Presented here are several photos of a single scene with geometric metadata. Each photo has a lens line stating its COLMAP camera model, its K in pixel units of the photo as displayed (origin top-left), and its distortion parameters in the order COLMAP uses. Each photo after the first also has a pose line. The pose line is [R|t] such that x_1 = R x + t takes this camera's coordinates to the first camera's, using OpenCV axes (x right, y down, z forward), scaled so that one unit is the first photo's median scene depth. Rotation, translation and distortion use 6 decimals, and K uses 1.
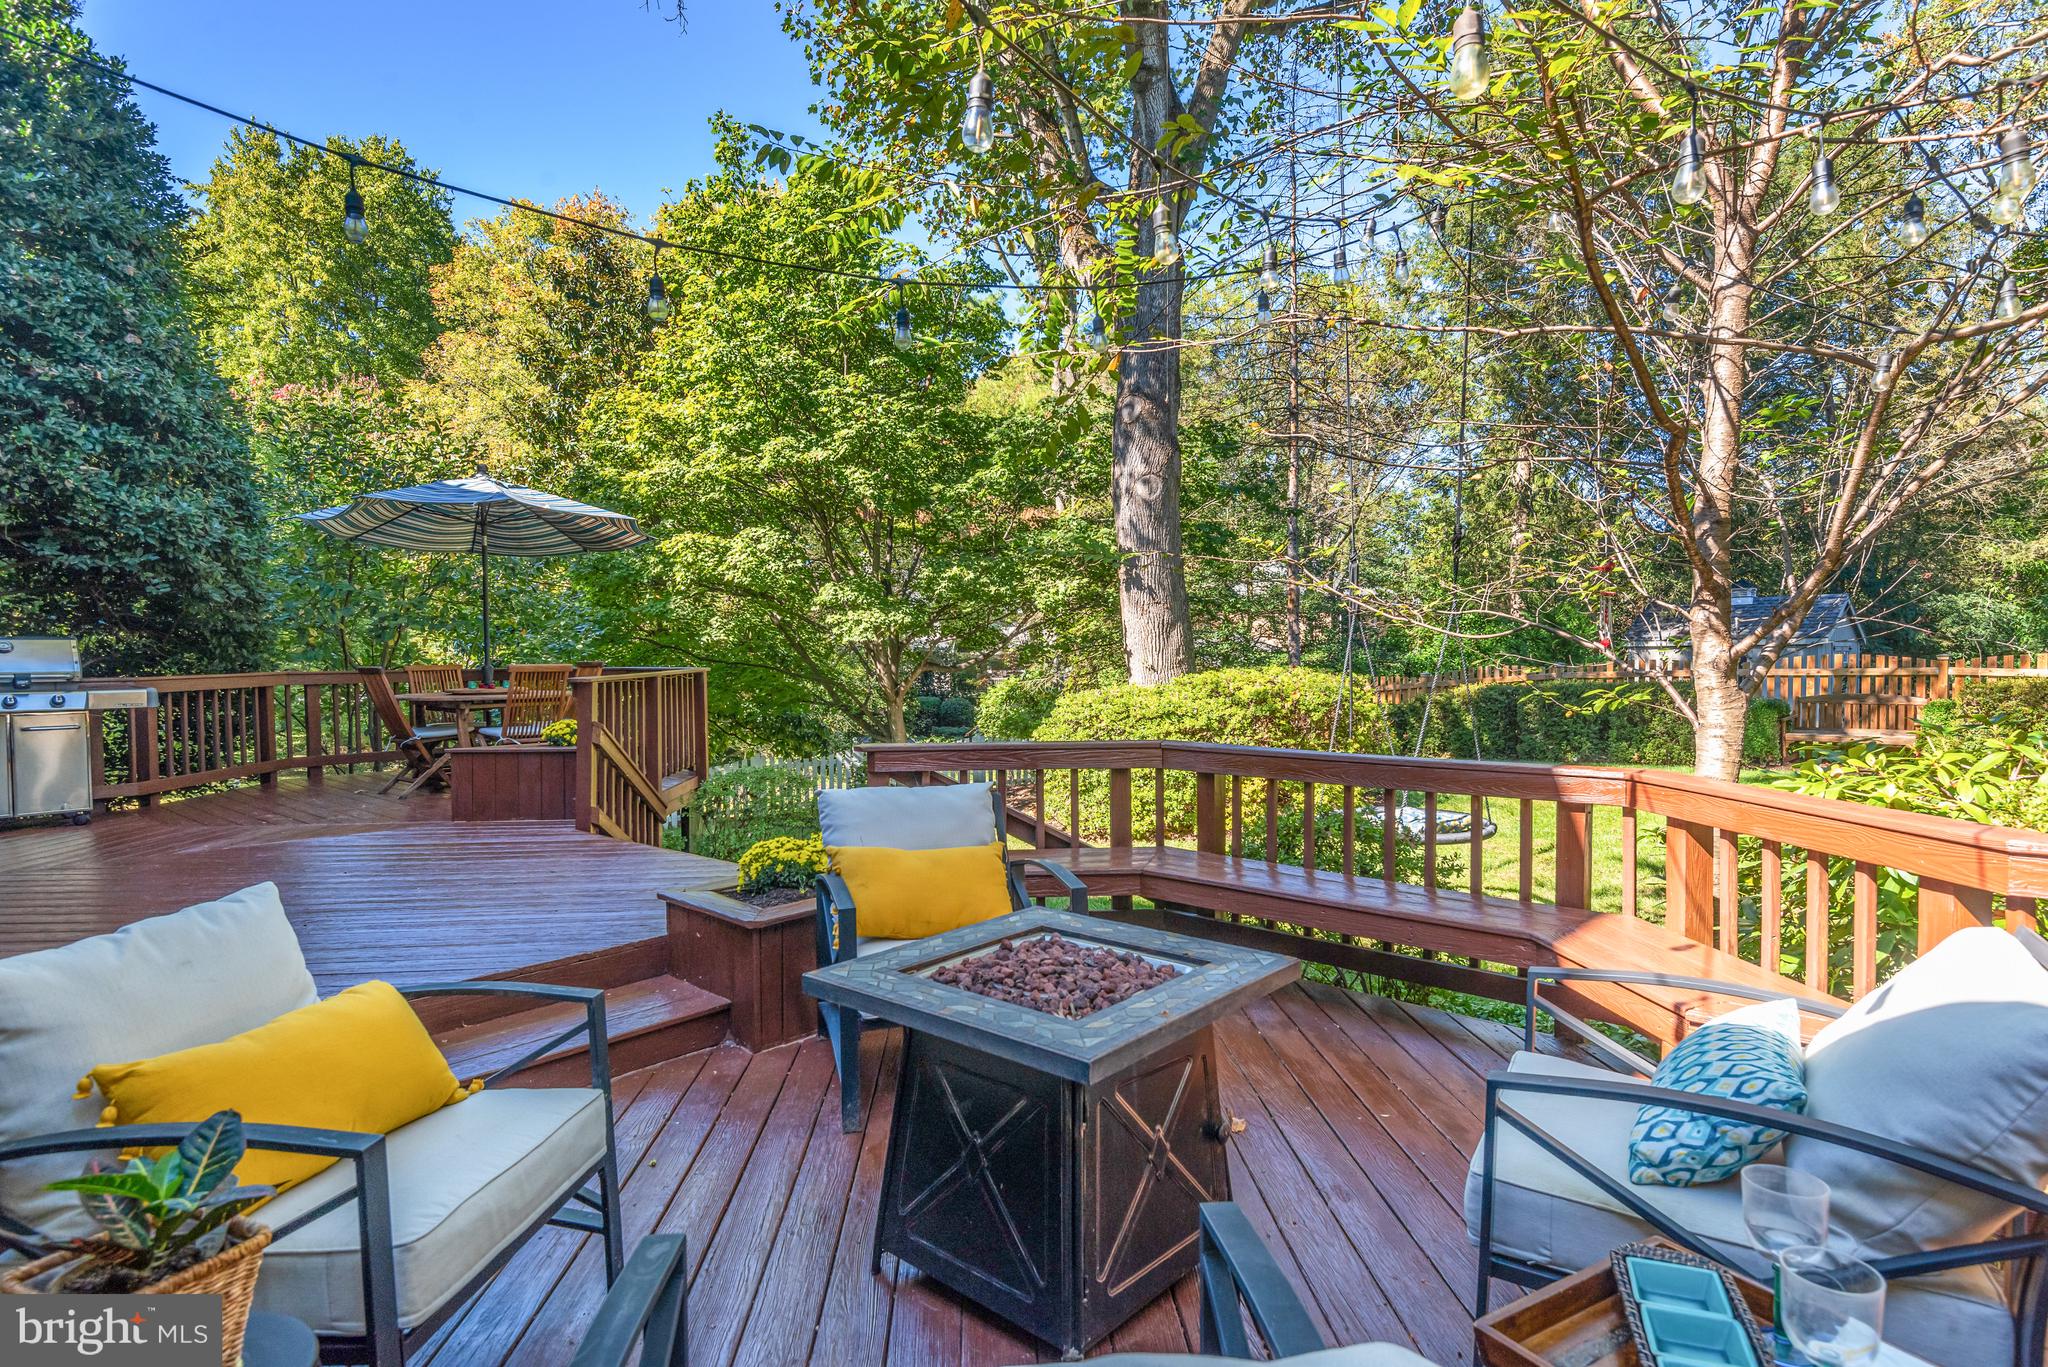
lens RADIAL K [[1128.1, 0, 1021.6], [0, 1128.1, 695.7], [0, 0, 1]] dist [0.085447, -0.025321]
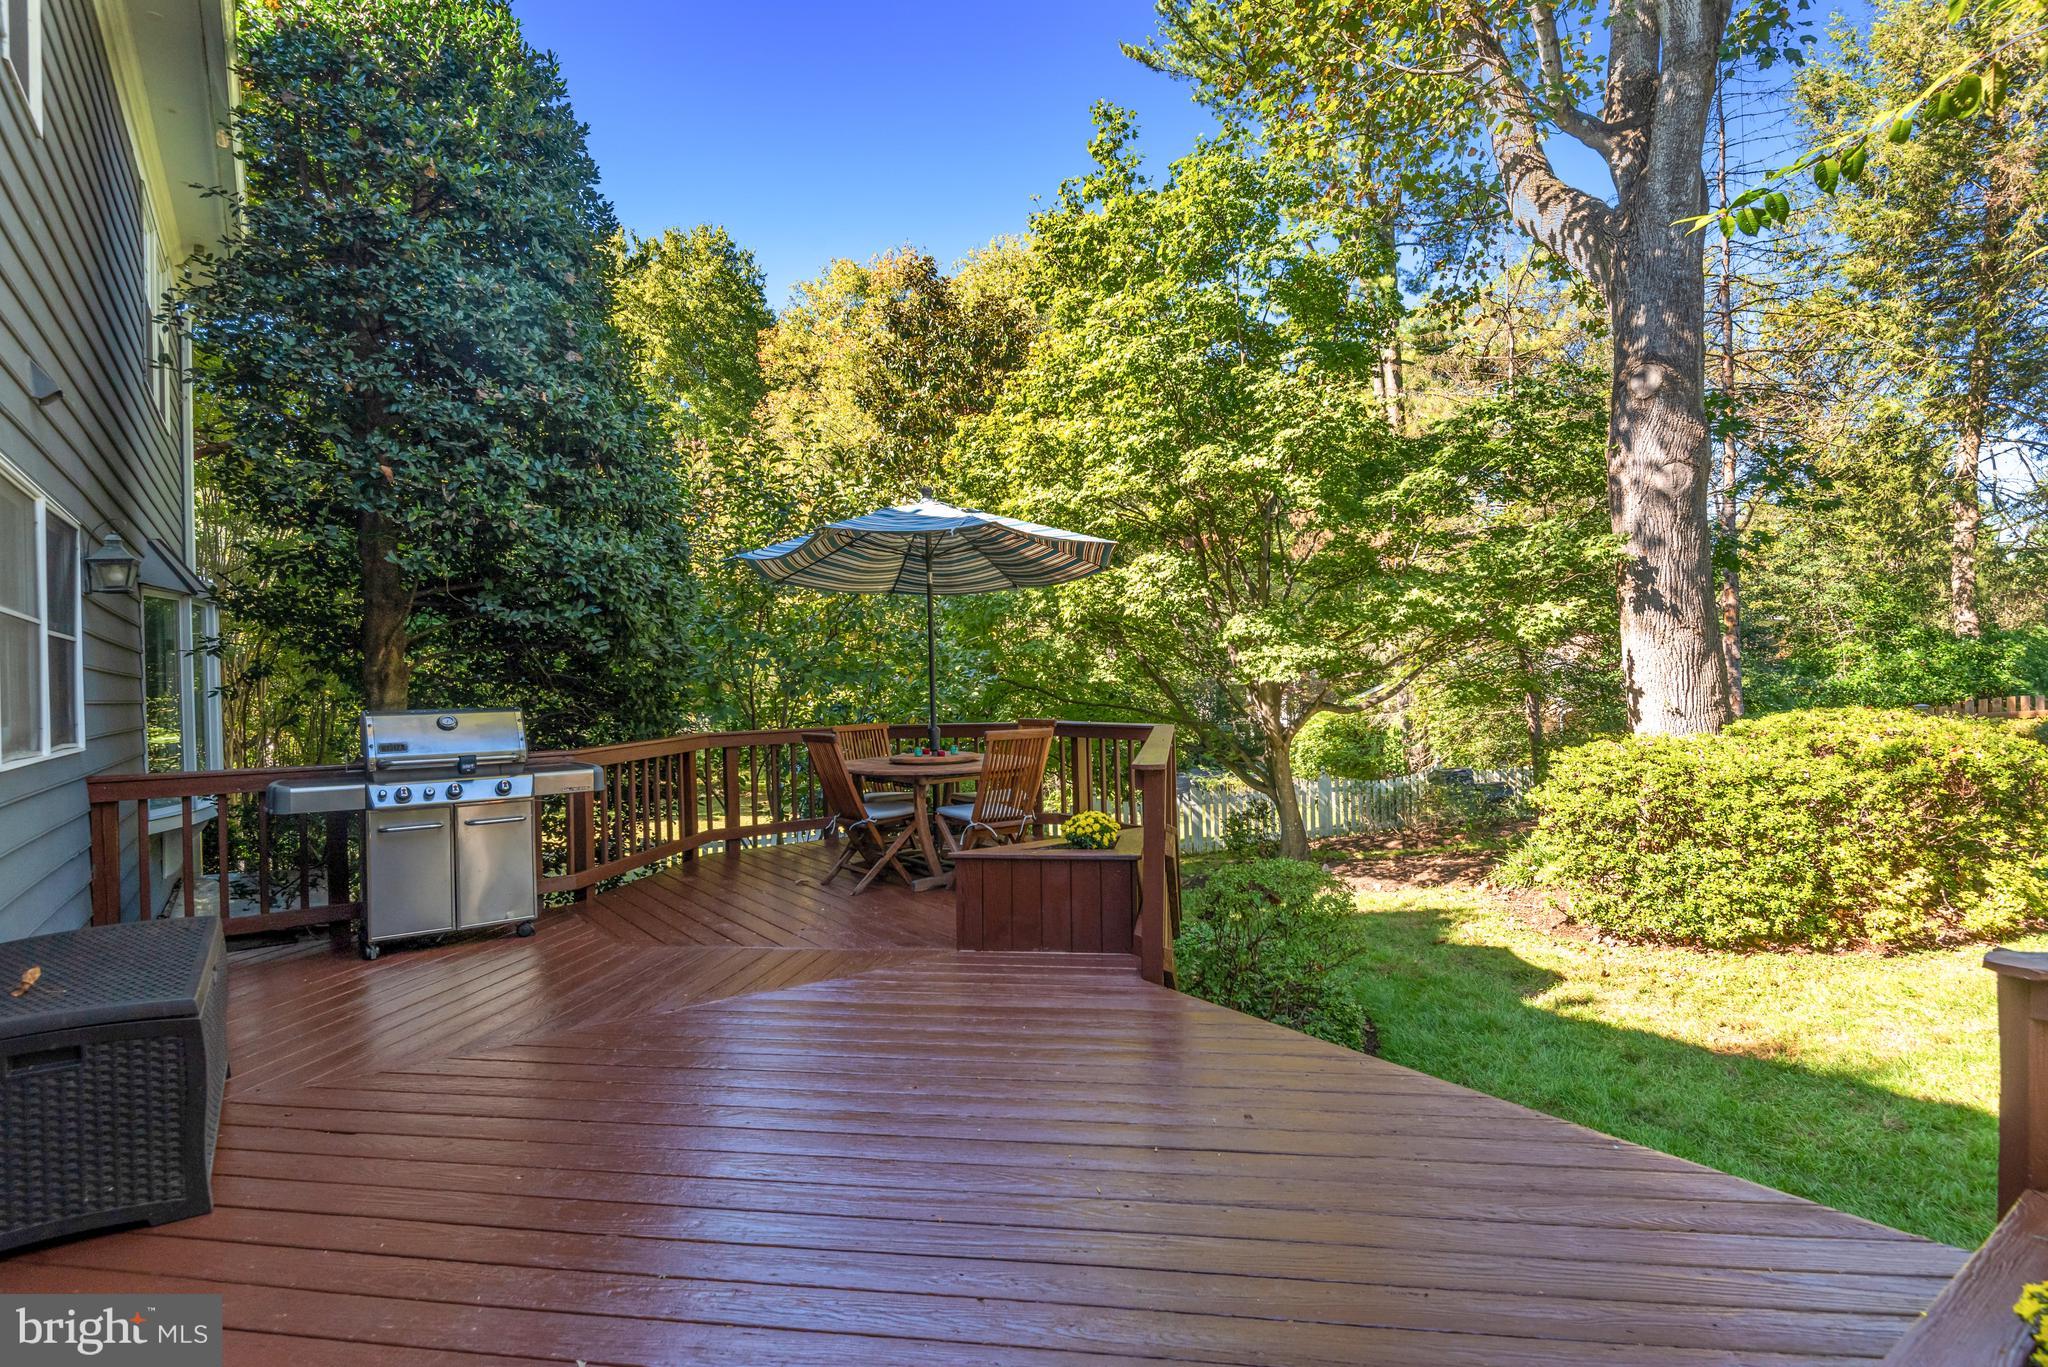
lens RADIAL K [[1040.8, 0, 1024.0], [0, 1040.8, 683.5], [0, 0, 1]] dist [0.128773, -0.088965]
pose [[0.982354, -0.014364, -0.186479, -0.194616], [0.008610, 0.999463, -0.031632, -0.024883], [0.186834, 0.029468, 0.981950, 0.203333]]
